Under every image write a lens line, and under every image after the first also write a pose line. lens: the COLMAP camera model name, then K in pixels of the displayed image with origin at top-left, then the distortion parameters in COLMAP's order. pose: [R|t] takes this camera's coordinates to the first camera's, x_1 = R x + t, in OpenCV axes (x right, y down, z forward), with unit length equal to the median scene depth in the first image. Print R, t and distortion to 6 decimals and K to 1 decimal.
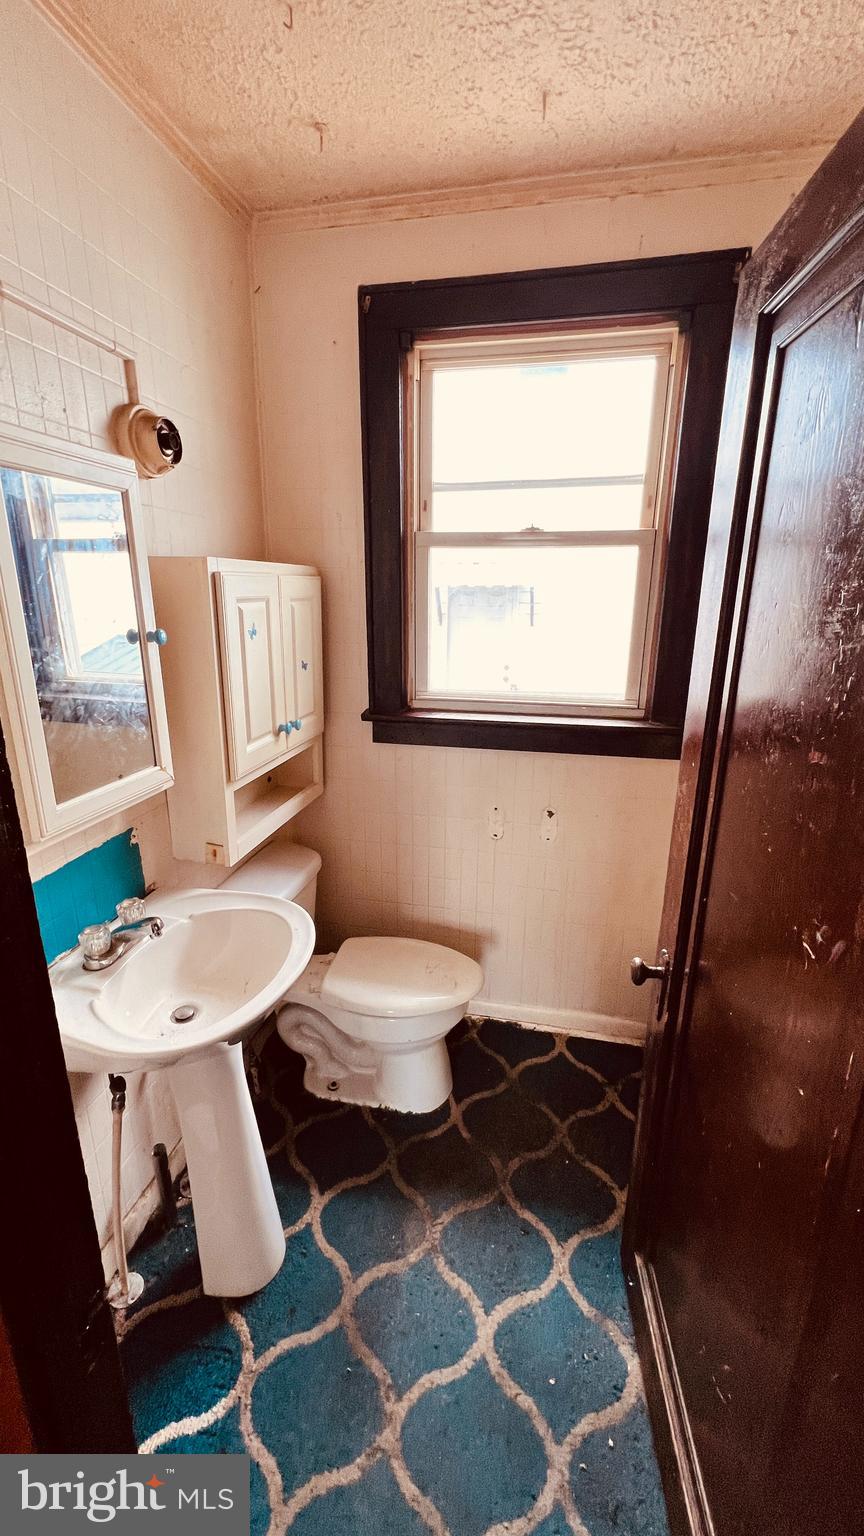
lens RADIAL K [[629.5, 0, 432.0], [0, 629.5, 768.0], [0, 0, 1]] dist [0.009088, 0.000154]
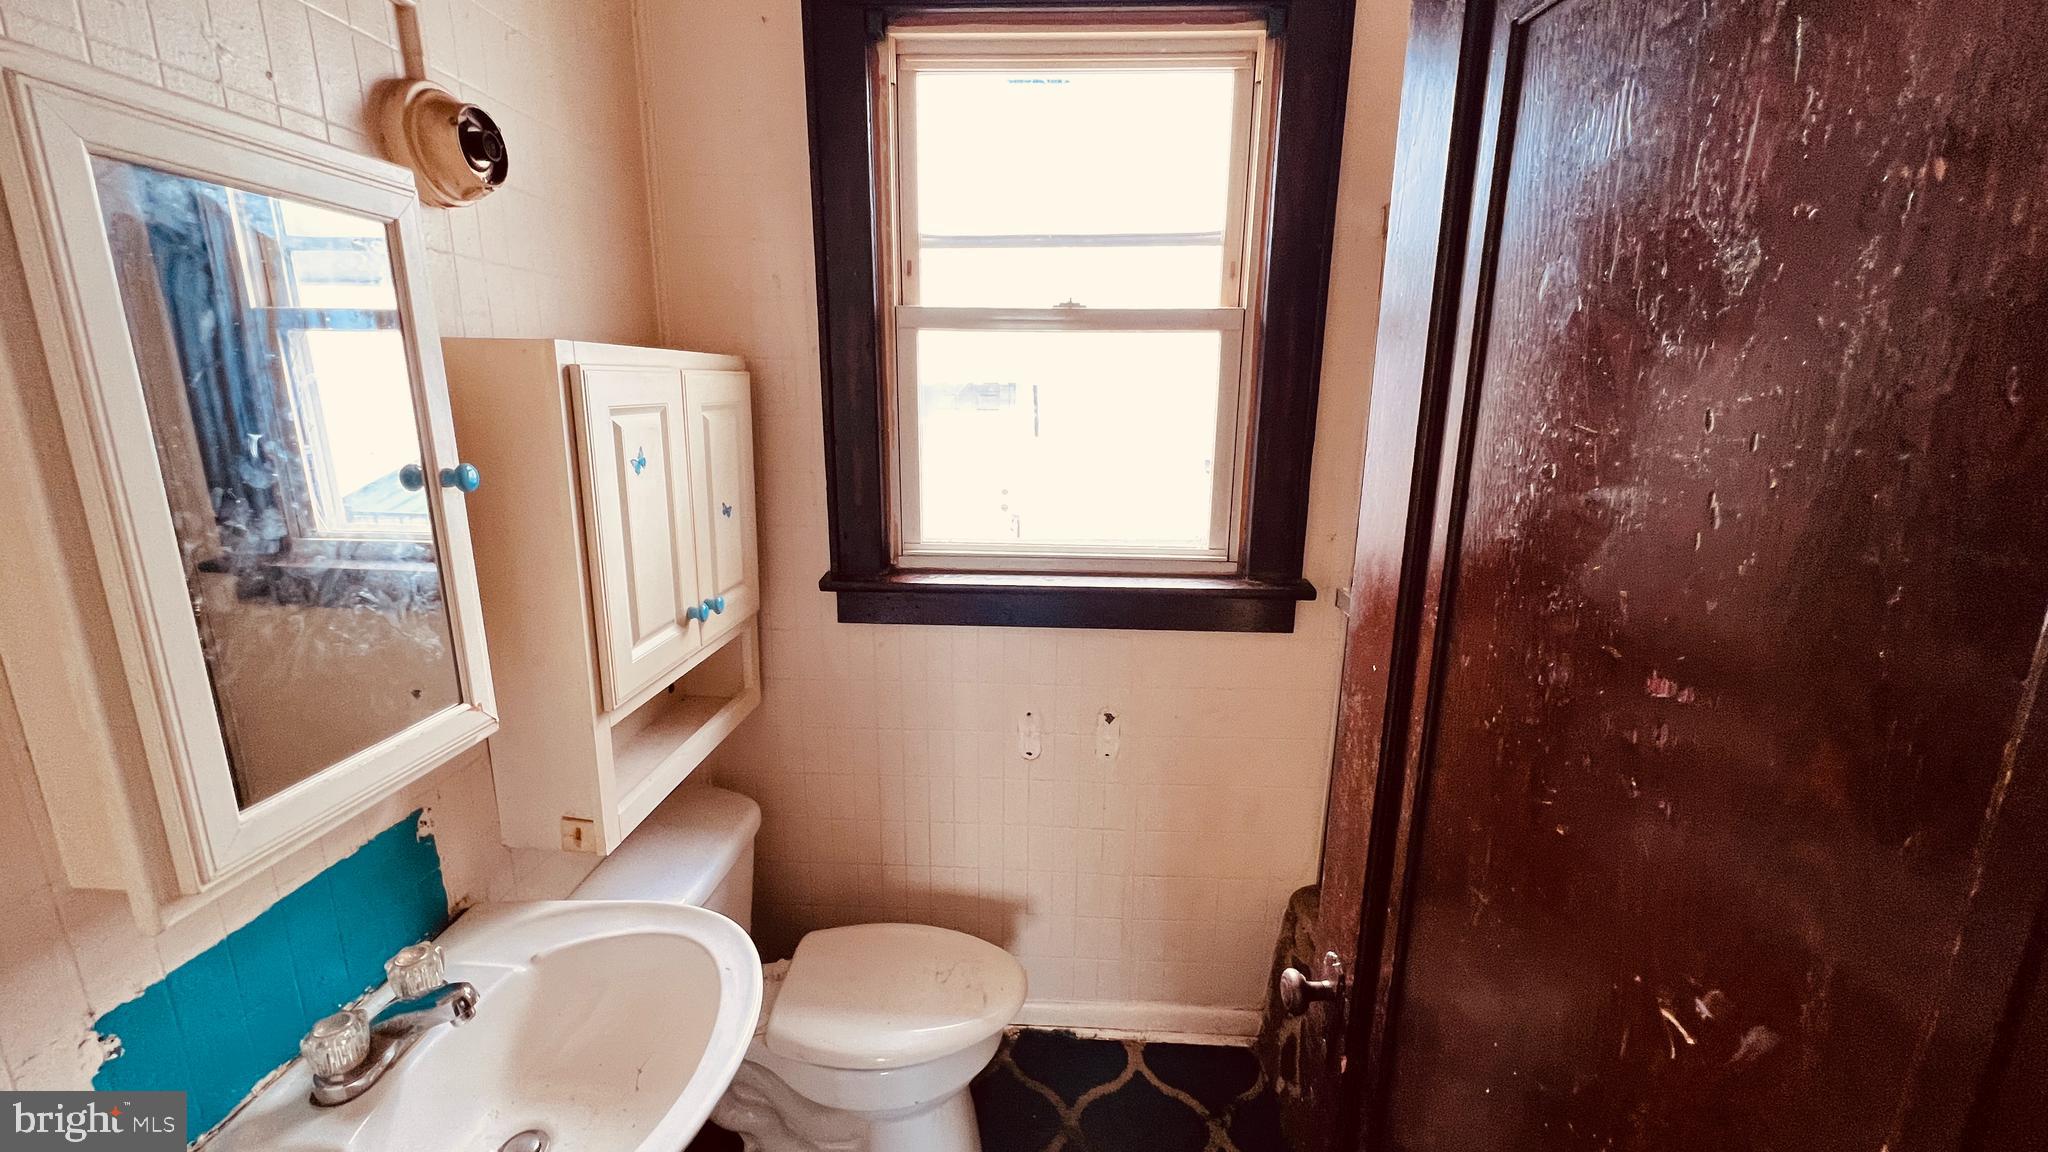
lens RADIAL K [[825.1, 0, 1024.0], [0, 825.1, 576.0], [0, 0, 1]] dist [0.003756, 0.000447]
pose [[0.987277, -0.033387, 0.155468, -0.044013], [0.041026, 0.998090, -0.046183, -0.052170], [-0.153629, 0.051973, 0.986761, 0.156949]]
